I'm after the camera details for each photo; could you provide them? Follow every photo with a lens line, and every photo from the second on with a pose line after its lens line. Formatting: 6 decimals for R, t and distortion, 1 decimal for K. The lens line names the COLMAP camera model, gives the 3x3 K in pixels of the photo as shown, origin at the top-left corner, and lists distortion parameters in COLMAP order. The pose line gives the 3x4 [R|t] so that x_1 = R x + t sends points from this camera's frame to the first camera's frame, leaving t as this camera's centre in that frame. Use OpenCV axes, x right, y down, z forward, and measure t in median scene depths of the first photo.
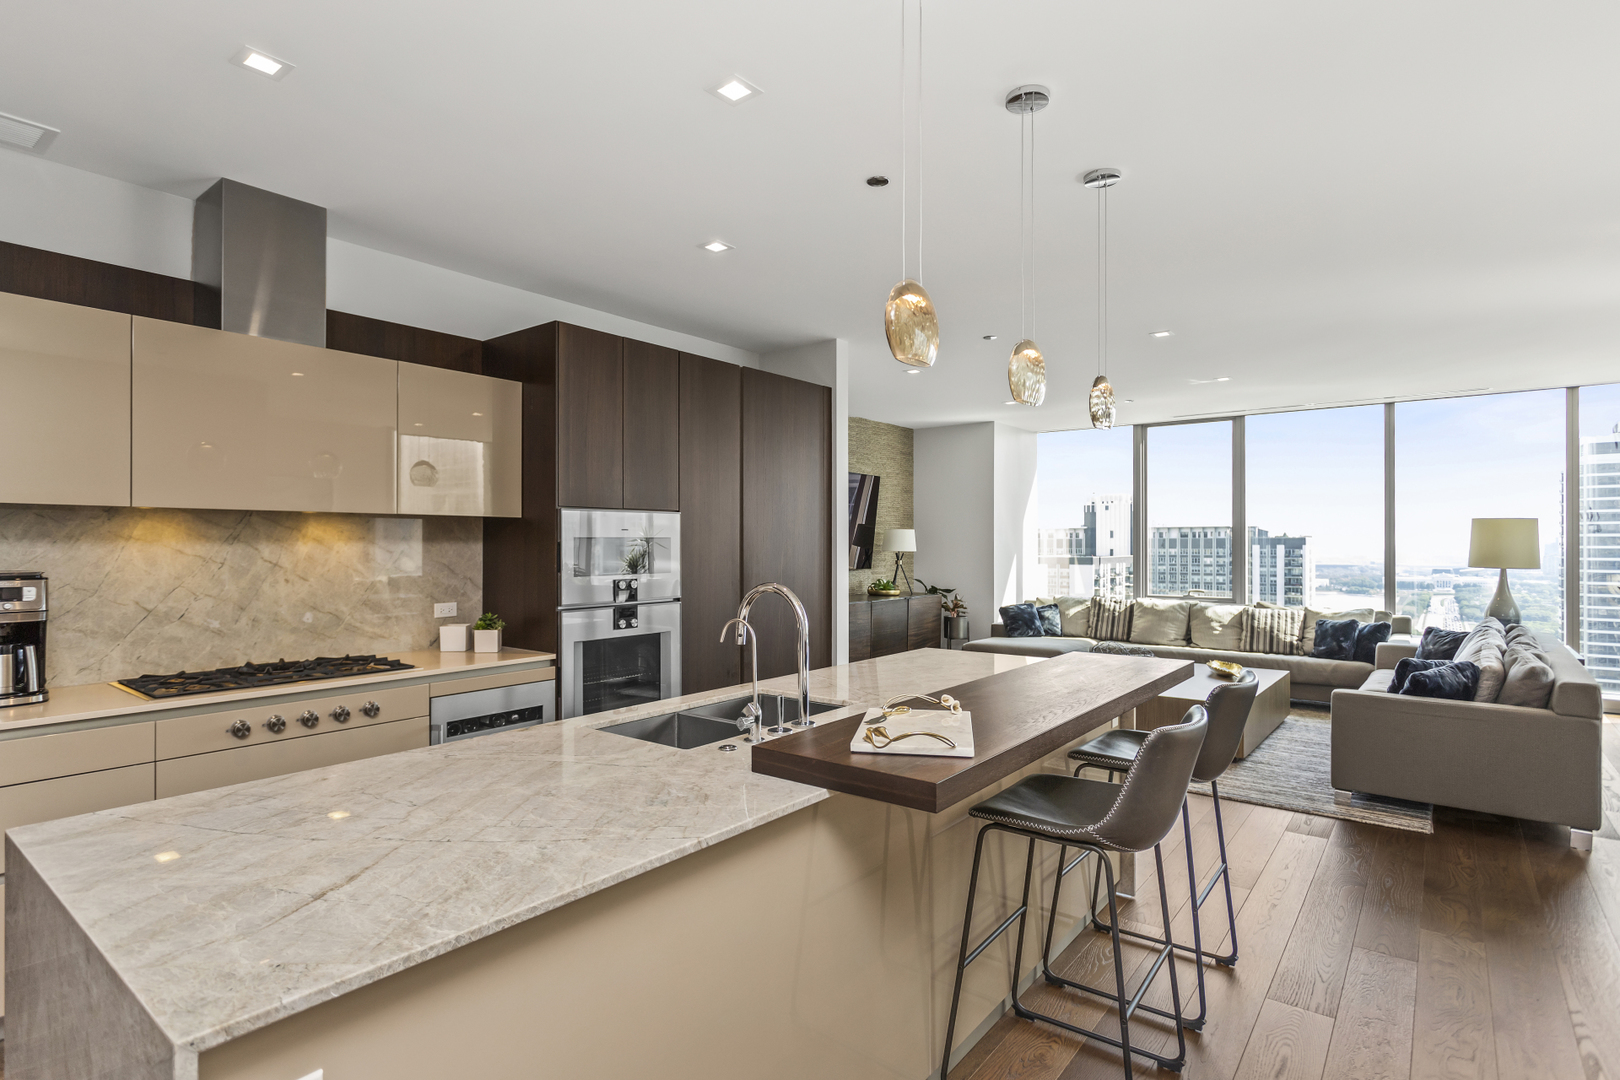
lens RADIAL K [[808.6, 0, 809.5], [0, 808.6, 543.6], [0, 0, 1]] dist [-0.009907, 0.001271]
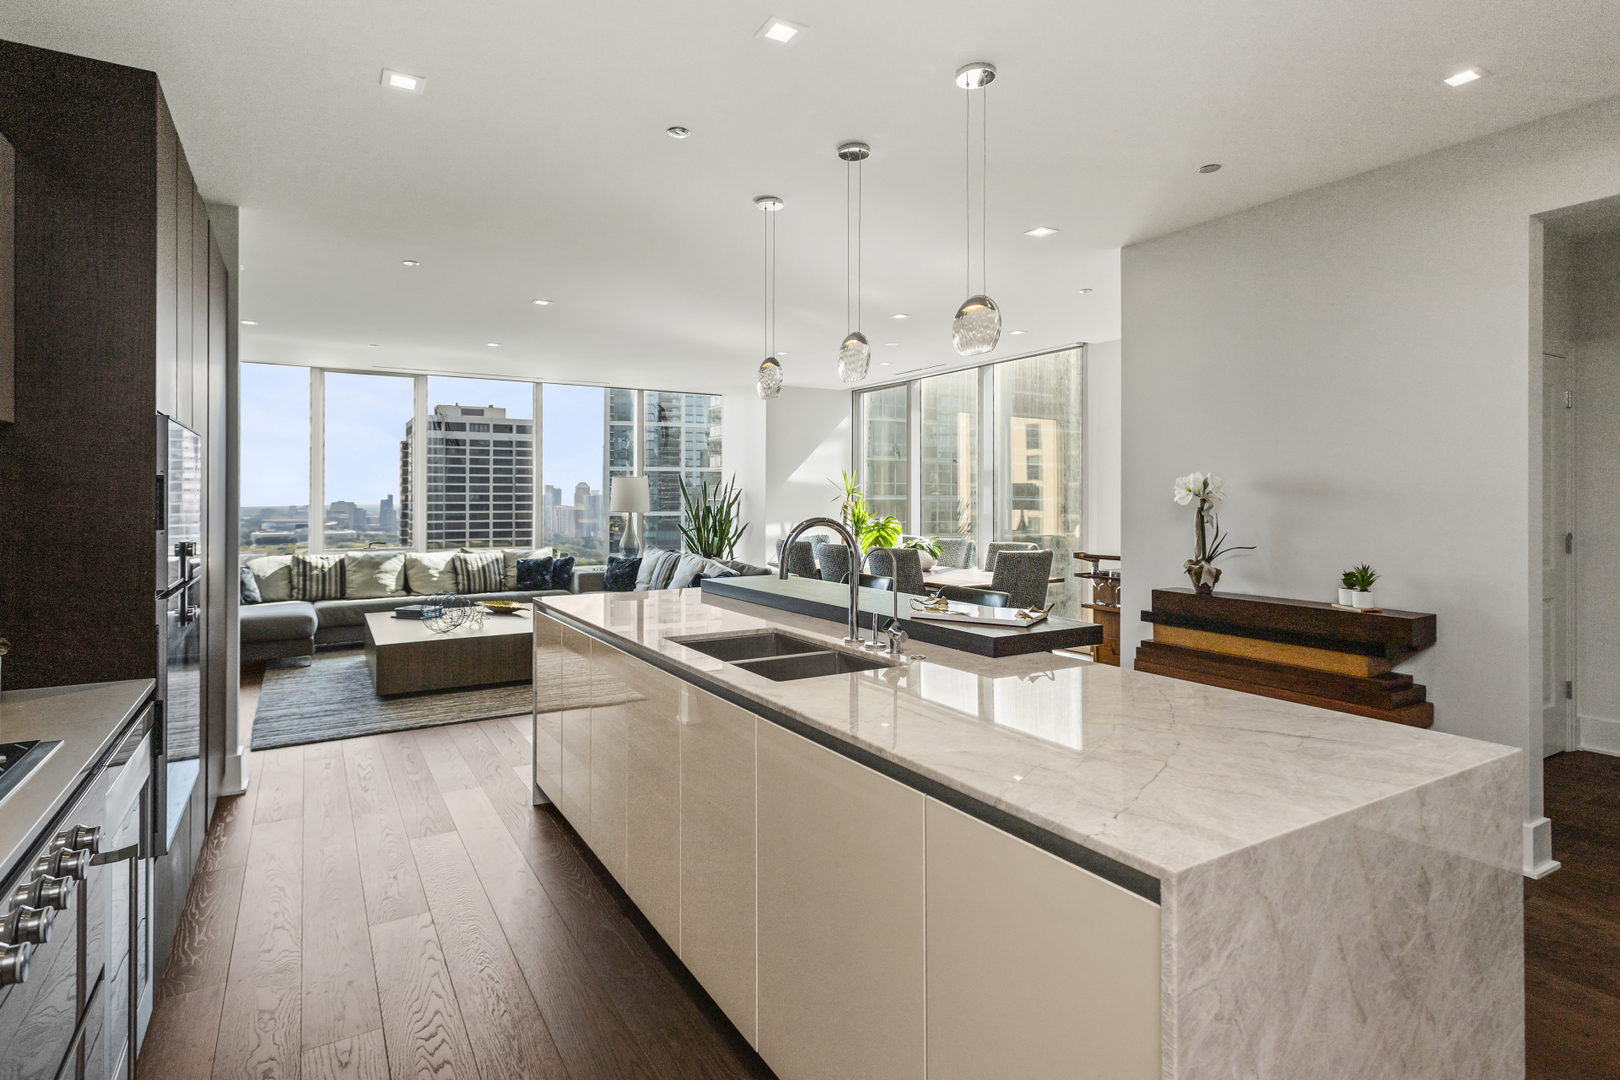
lens RADIAL K [[821.4, 0, 767.8], [0, 821.4, 498.6], [0, 0, 1]] dist [-0.003226, -0.000019]
pose [[0.382752, 0.002168, 0.923849, -0.332645], [0.000091, 0.999997, -0.002385, 0.008029], [-0.923851, 0.000997, 0.382750, 0.197046]]
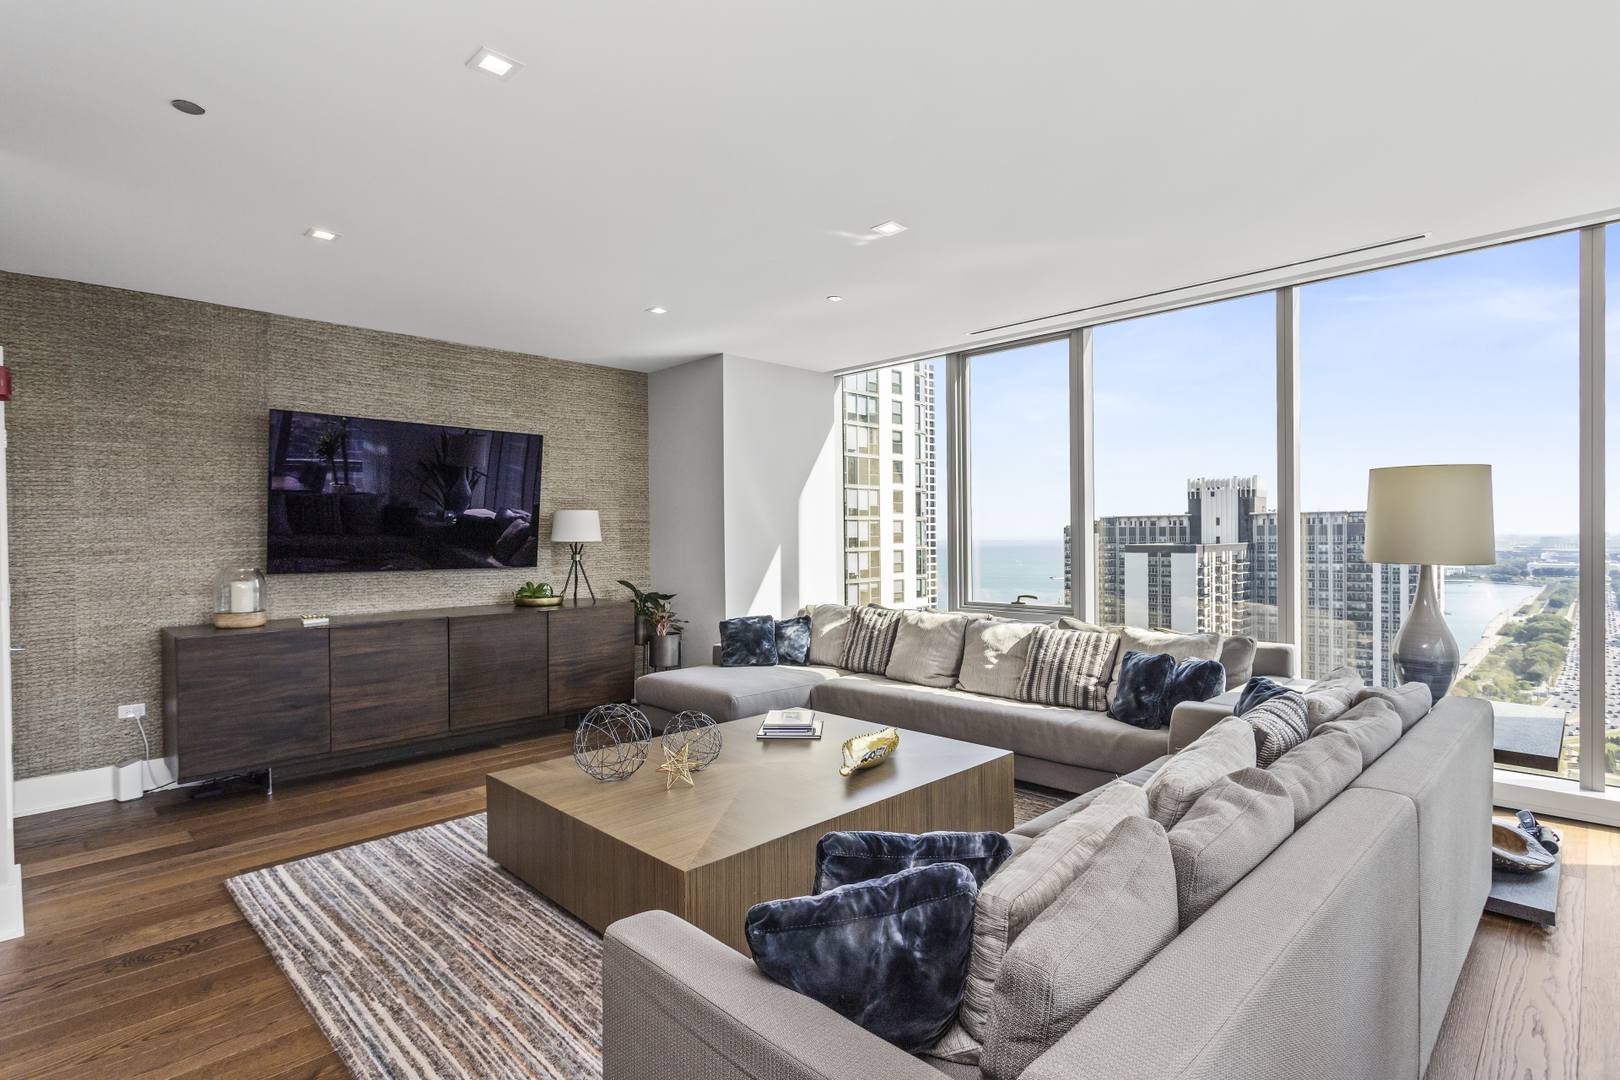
lens RADIAL K [[808.6, 0, 812.2], [0, 808.6, 548.5], [0, 0, 1]] dist [-0.009907, 0.001271]
pose [[0.993875, -0.008080, -0.110217, 0.455417], [0.010009, 0.999806, 0.016958, 0.006444], [0.110059, -0.017957, 0.993763, 0.376737]]
